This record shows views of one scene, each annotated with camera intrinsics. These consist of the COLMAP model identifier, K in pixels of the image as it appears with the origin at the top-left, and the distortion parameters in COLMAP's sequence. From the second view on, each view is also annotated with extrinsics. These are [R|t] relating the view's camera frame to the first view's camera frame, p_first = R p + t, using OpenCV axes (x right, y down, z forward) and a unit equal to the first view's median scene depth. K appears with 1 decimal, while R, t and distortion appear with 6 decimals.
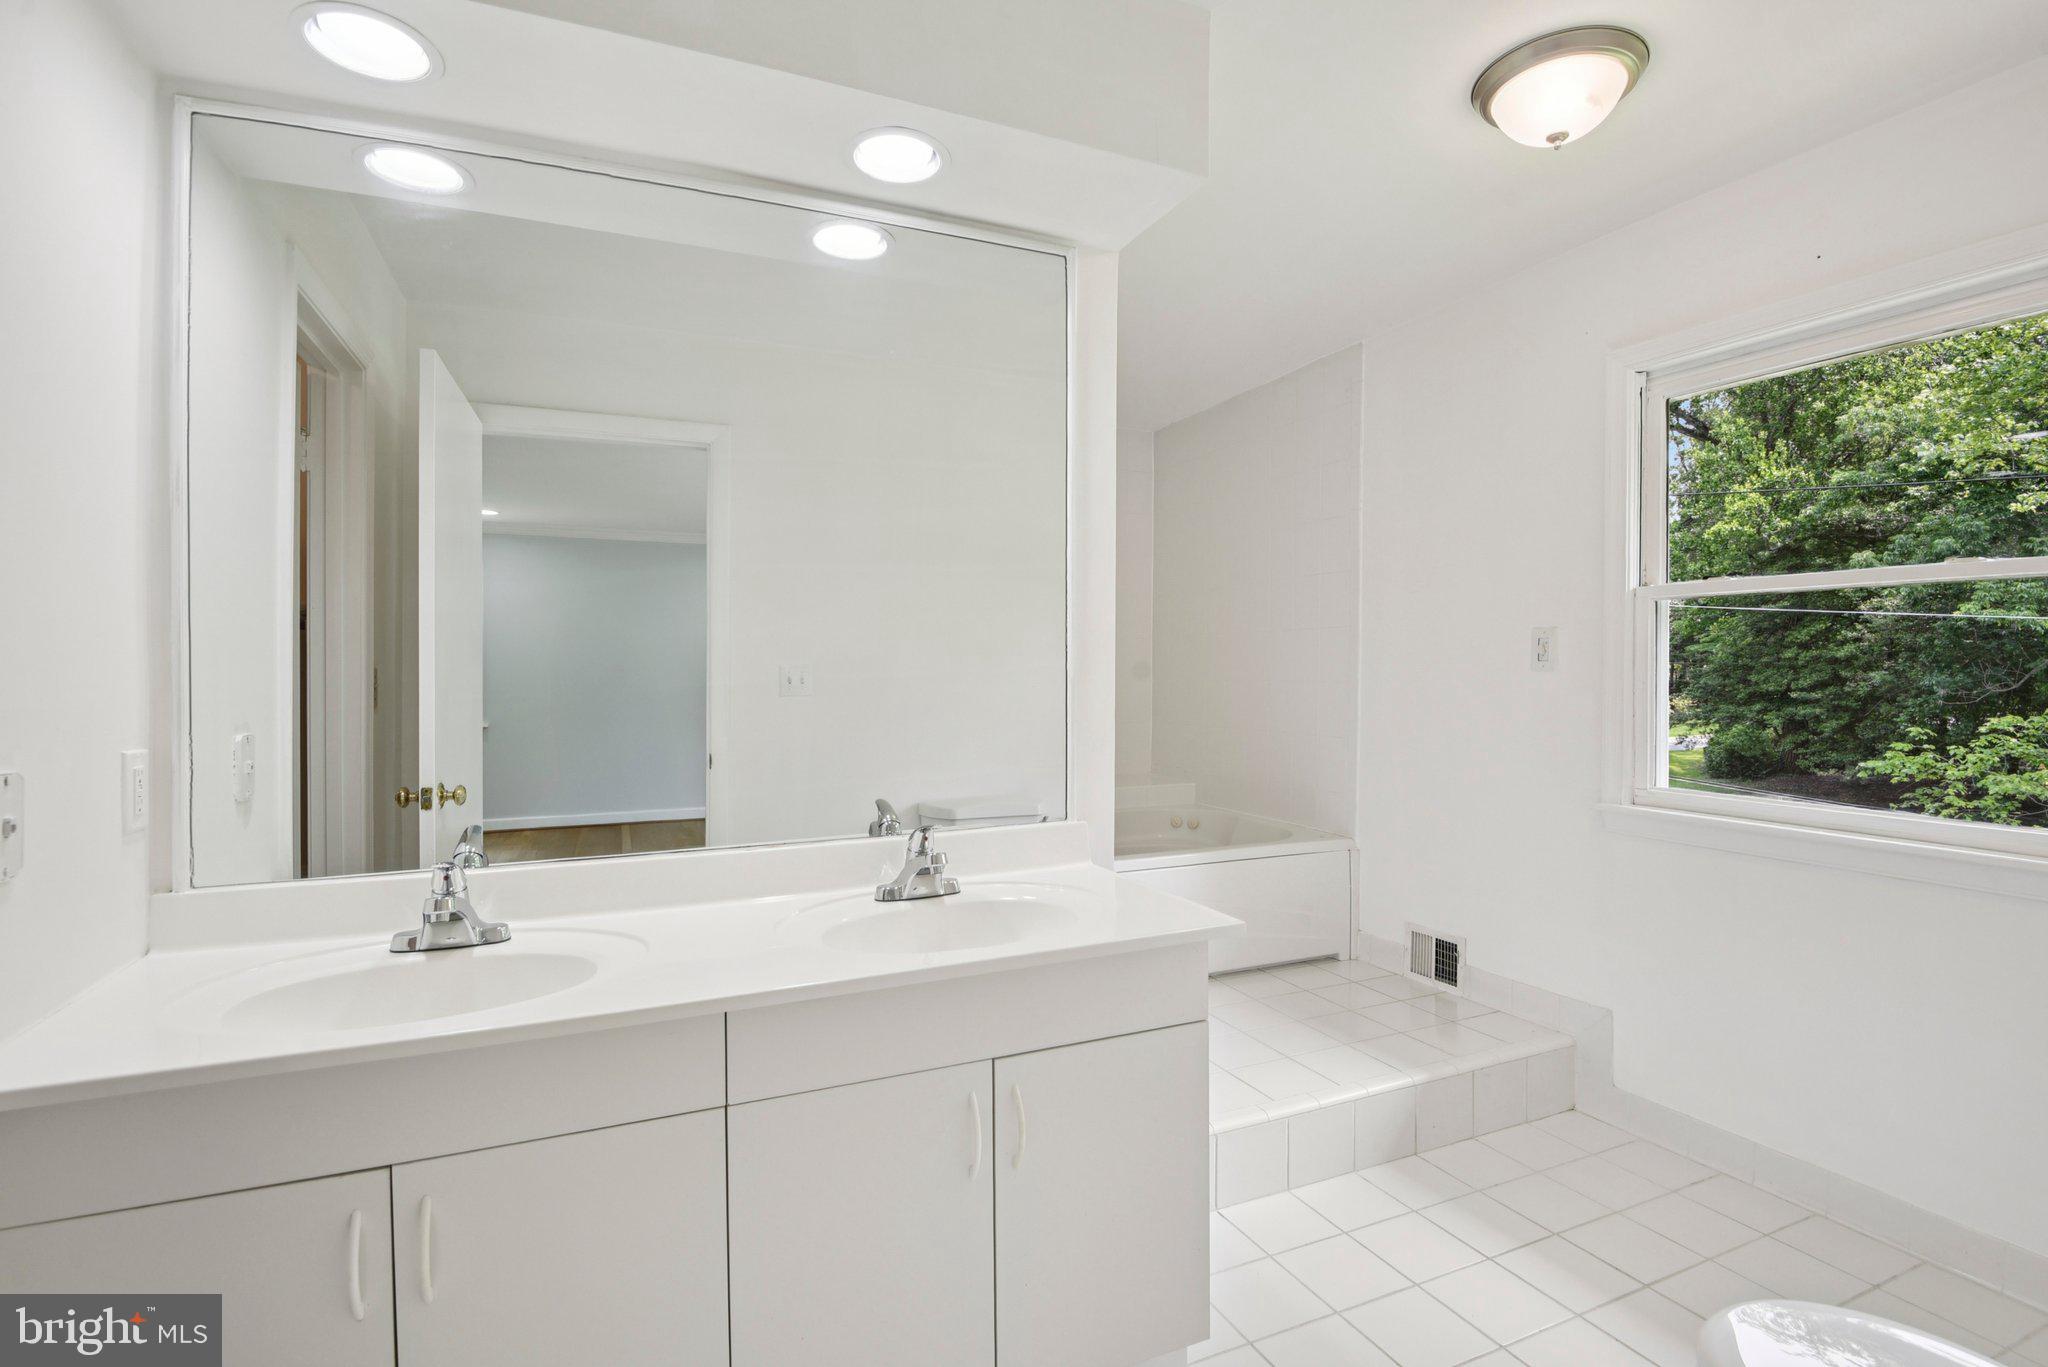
lens RADIAL K [[955.4, 0, 1028.1], [0, 955.4, 668.6], [0, 0, 1]] dist [-0.018816, -0.002592]
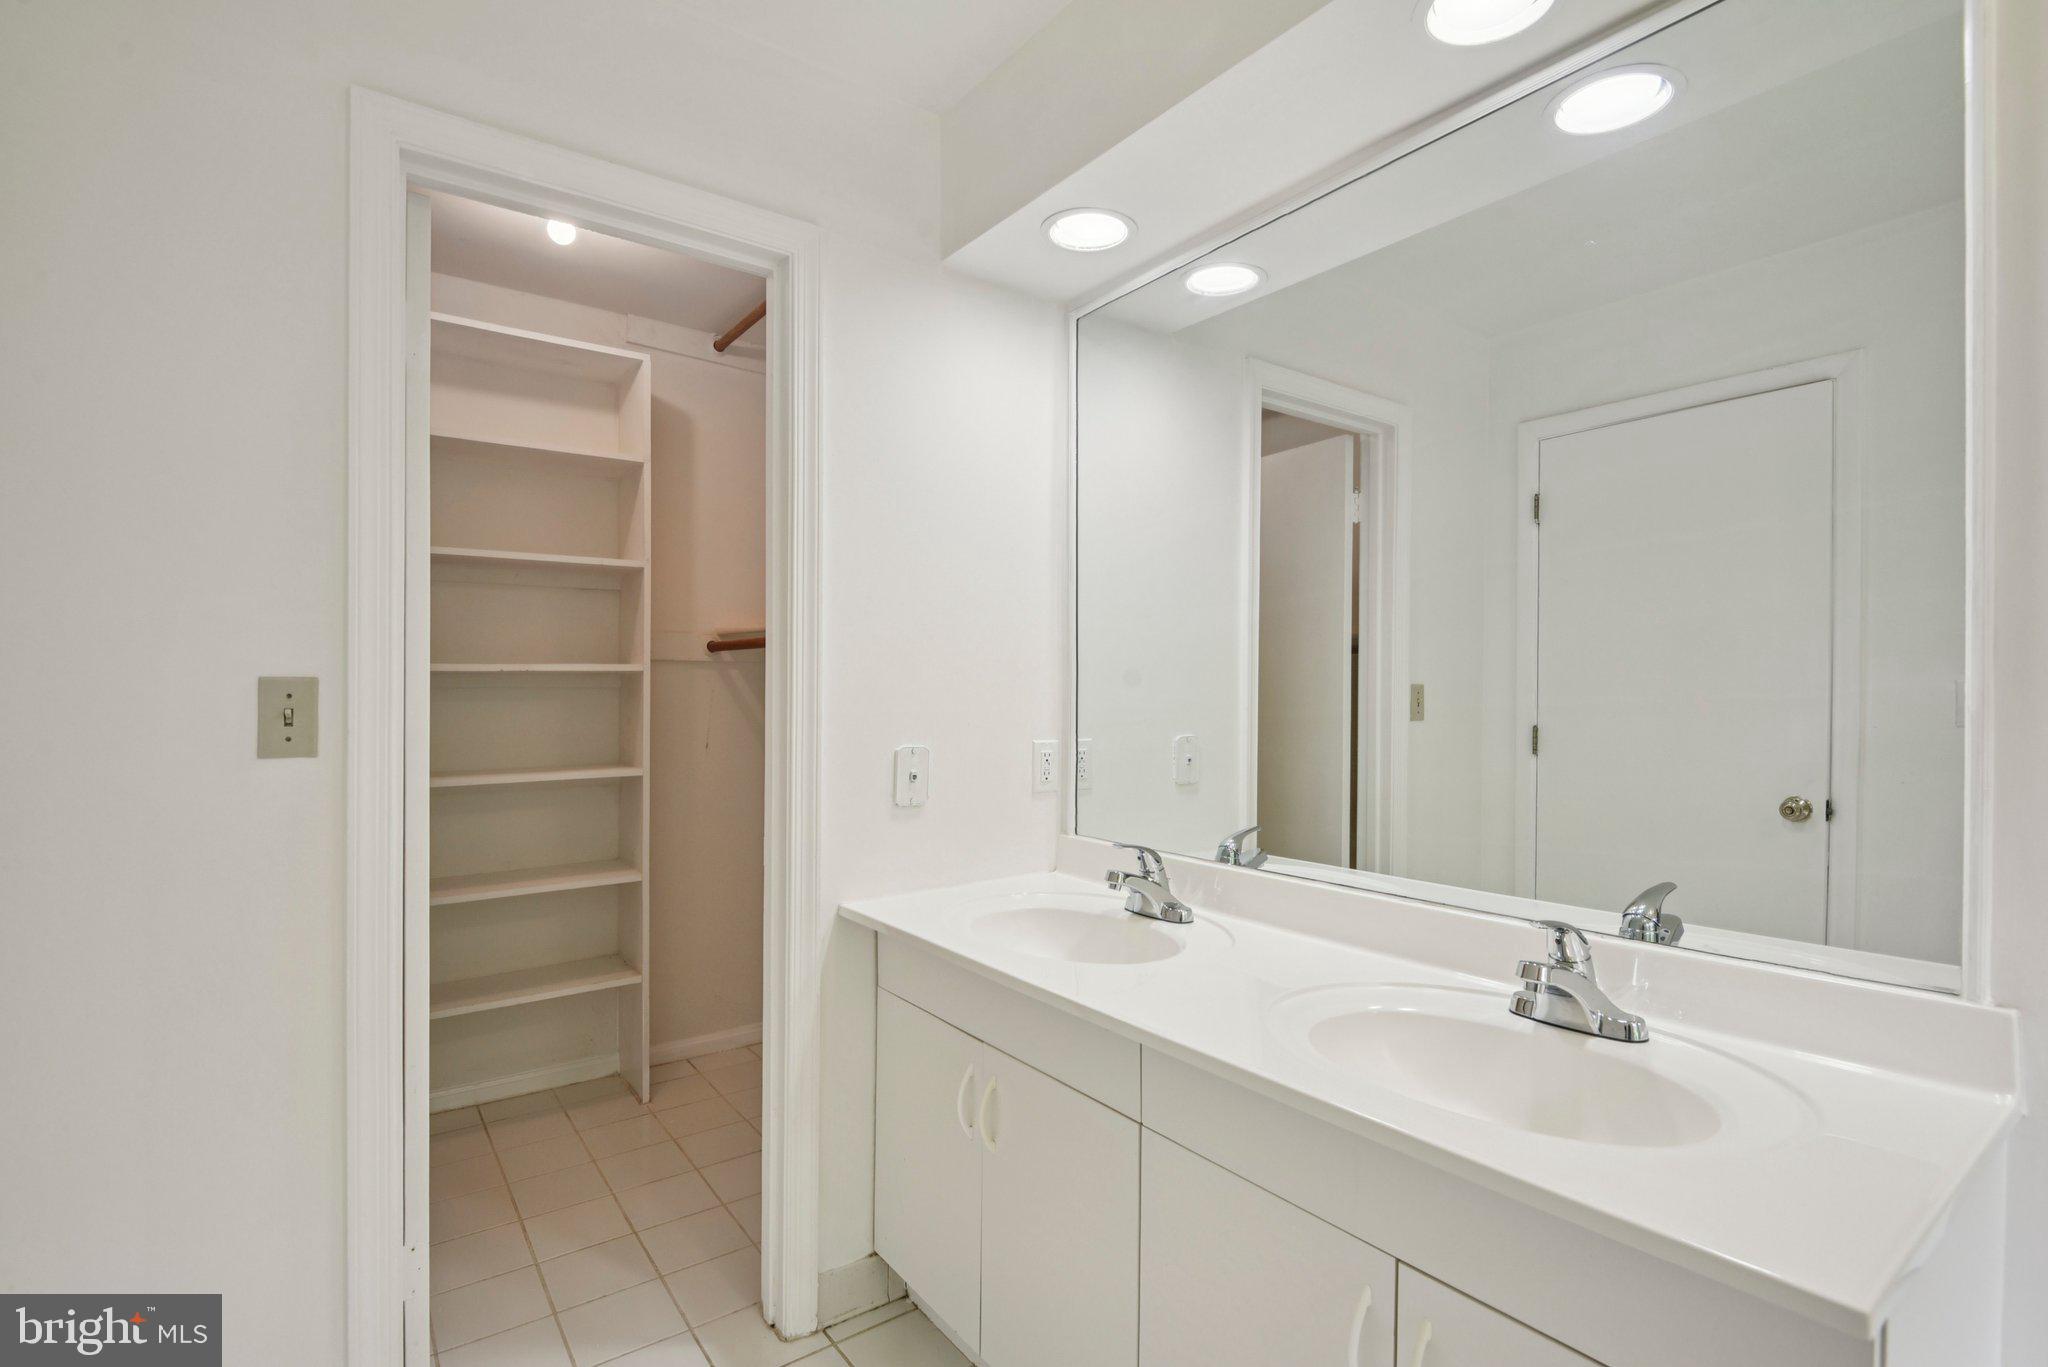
lens RADIAL K [[955.4, 0, 1027.8], [0, 955.4, 682.4], [0, 0, 1]] dist [-0.018816, -0.002592]
pose [[0.229663, 0.003071, -0.973265, 0.581396], [0.002672, 0.999989, 0.003785, -0.016570], [0.973266, -0.003470, 0.229653, 0.568977]]
